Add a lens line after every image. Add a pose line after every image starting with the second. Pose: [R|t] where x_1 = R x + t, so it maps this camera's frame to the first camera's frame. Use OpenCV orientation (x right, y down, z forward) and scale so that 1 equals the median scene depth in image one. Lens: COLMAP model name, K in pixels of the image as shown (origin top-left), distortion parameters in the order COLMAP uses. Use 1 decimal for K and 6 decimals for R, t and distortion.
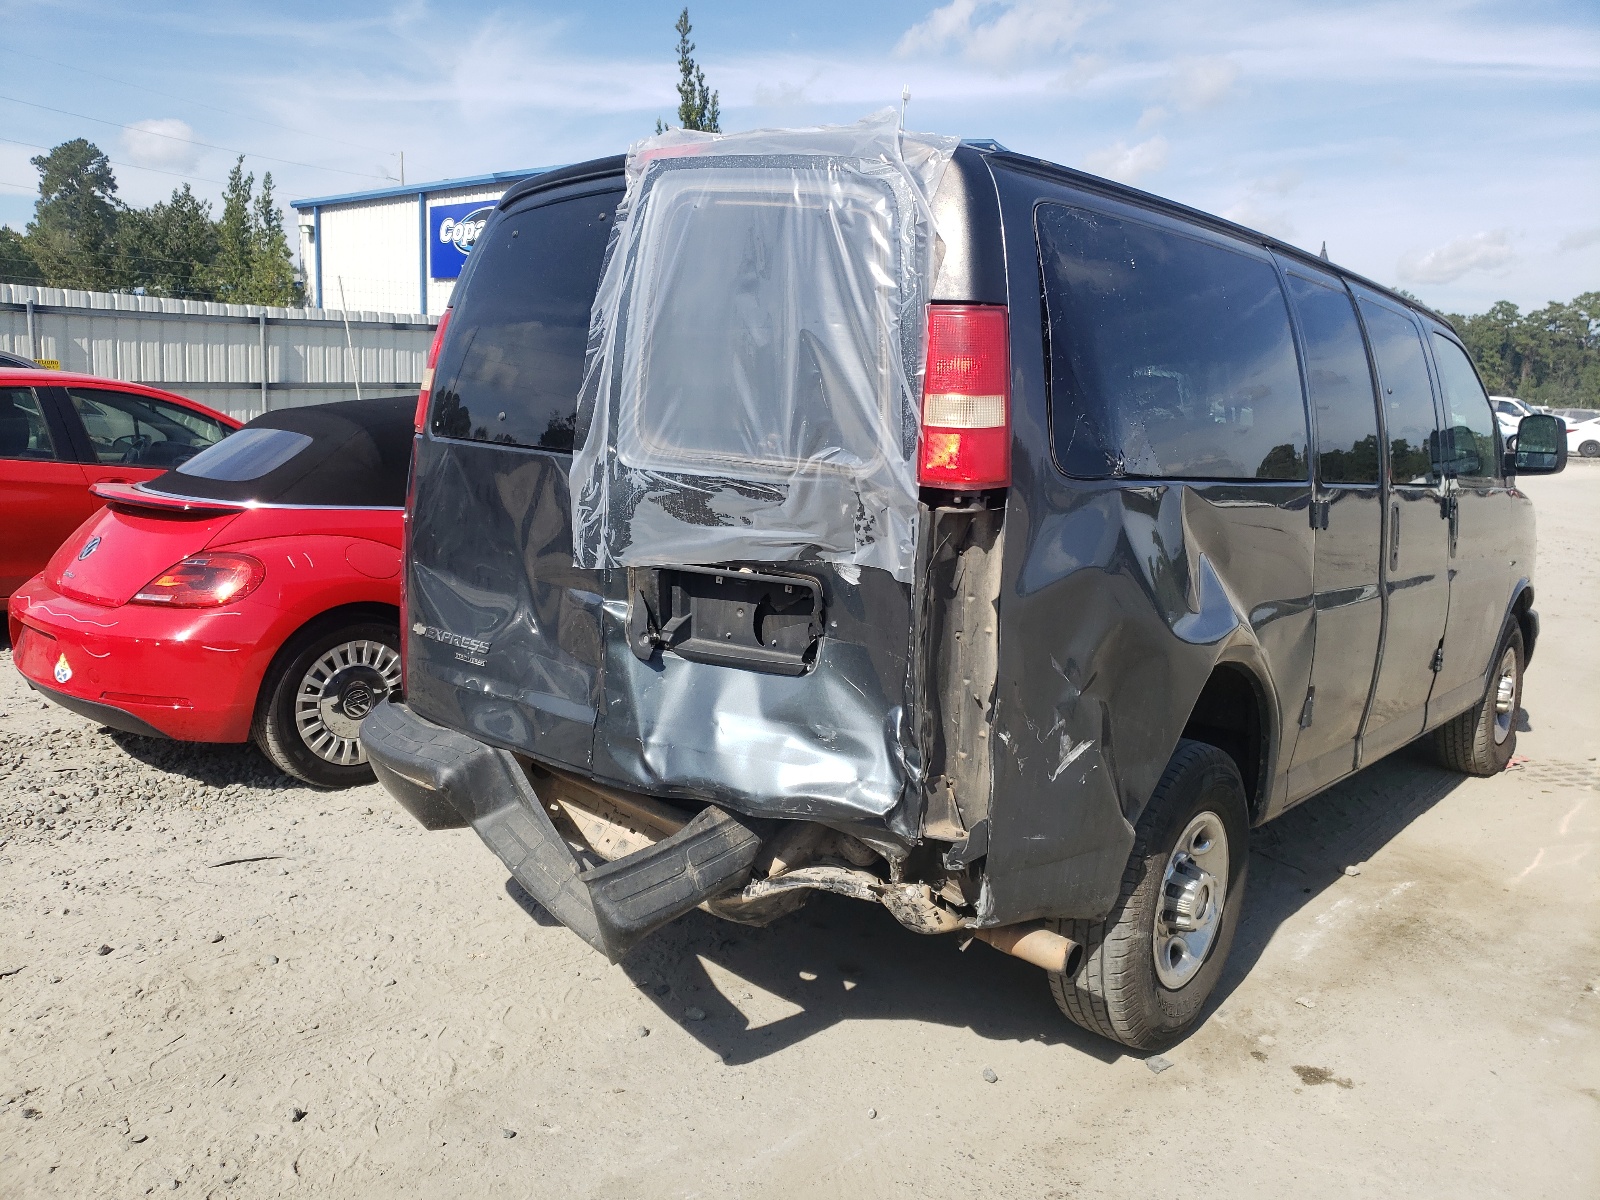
lens RADIAL K [[1673.9, 0, 800.0], [0, 1673.9, 600.0], [0, 0, 1]] dist [-0.009402, 0.155254]
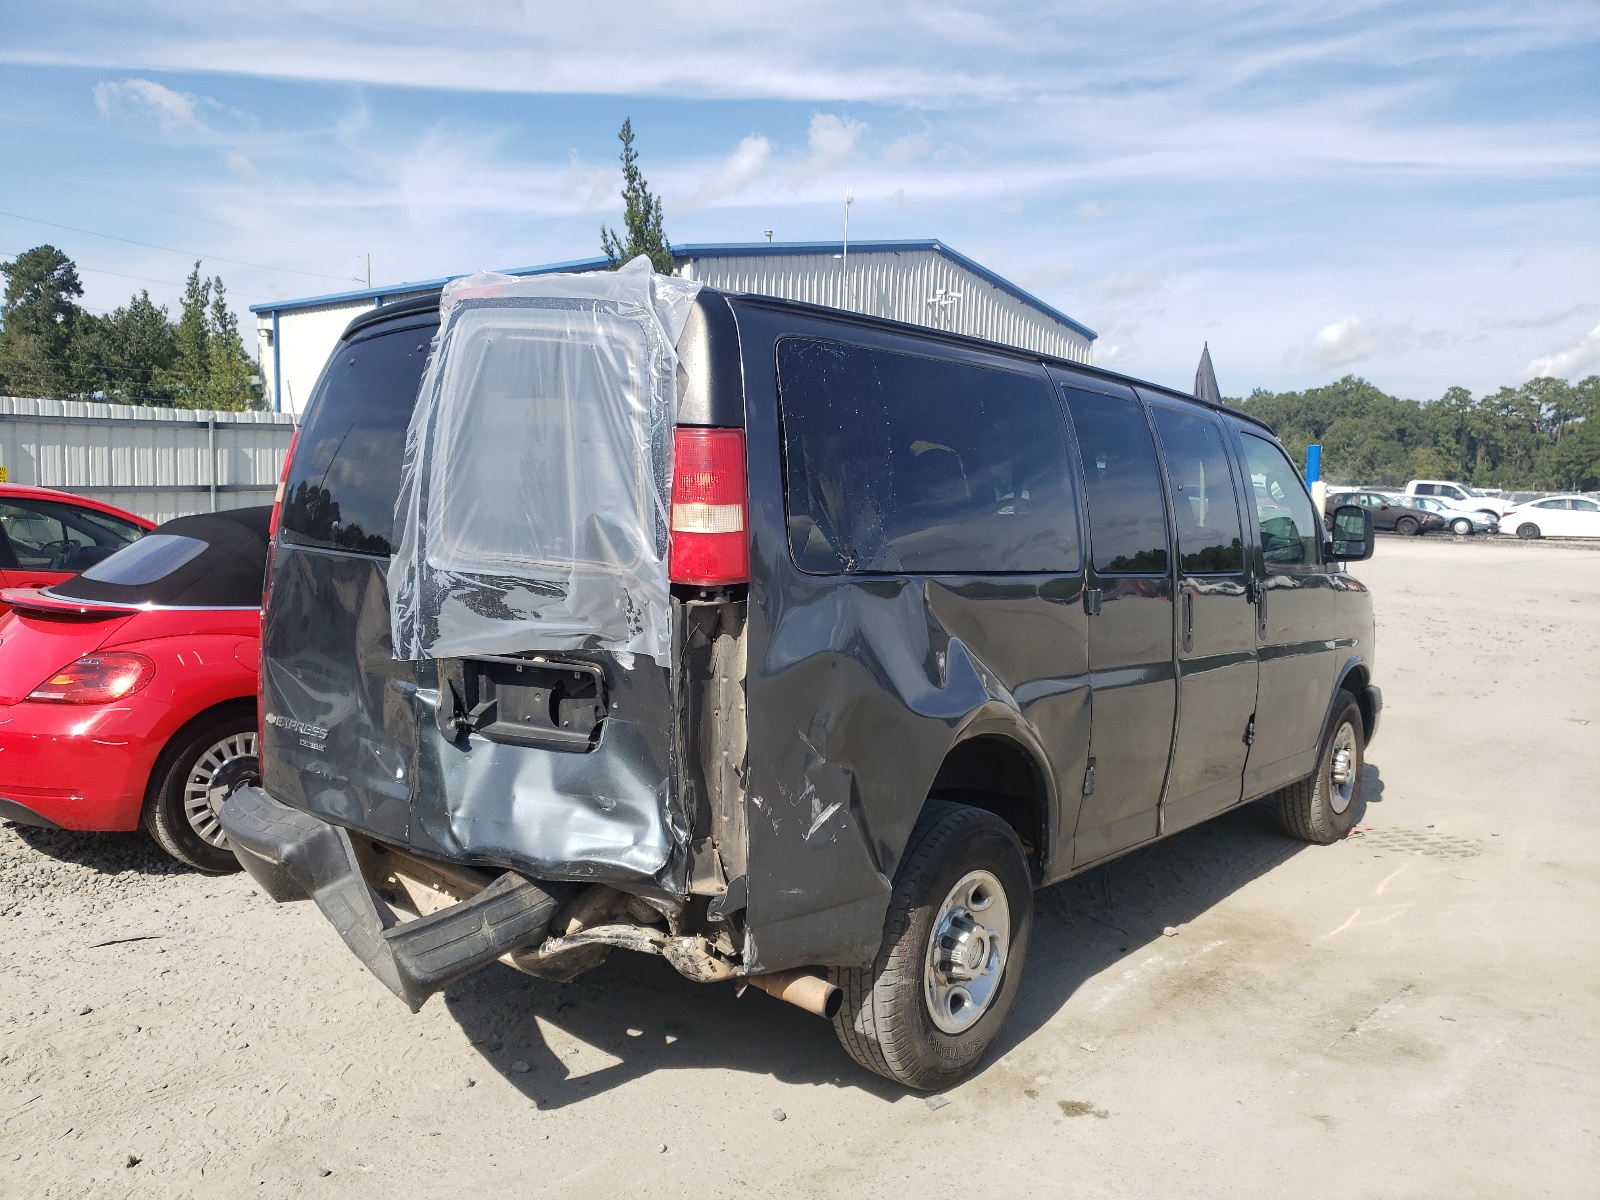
lens RADIAL K [[1673.9, 0, 800.0], [0, 1673.9, 600.0], [0, 0, 1]] dist [-0.009402, 0.155254]
pose [[0.999706, -0.015165, 0.018924, 0.103554], [0.016177, 0.998380, -0.054545, 0.005843], [-0.018066, 0.054835, 0.998332, -0.110434]]
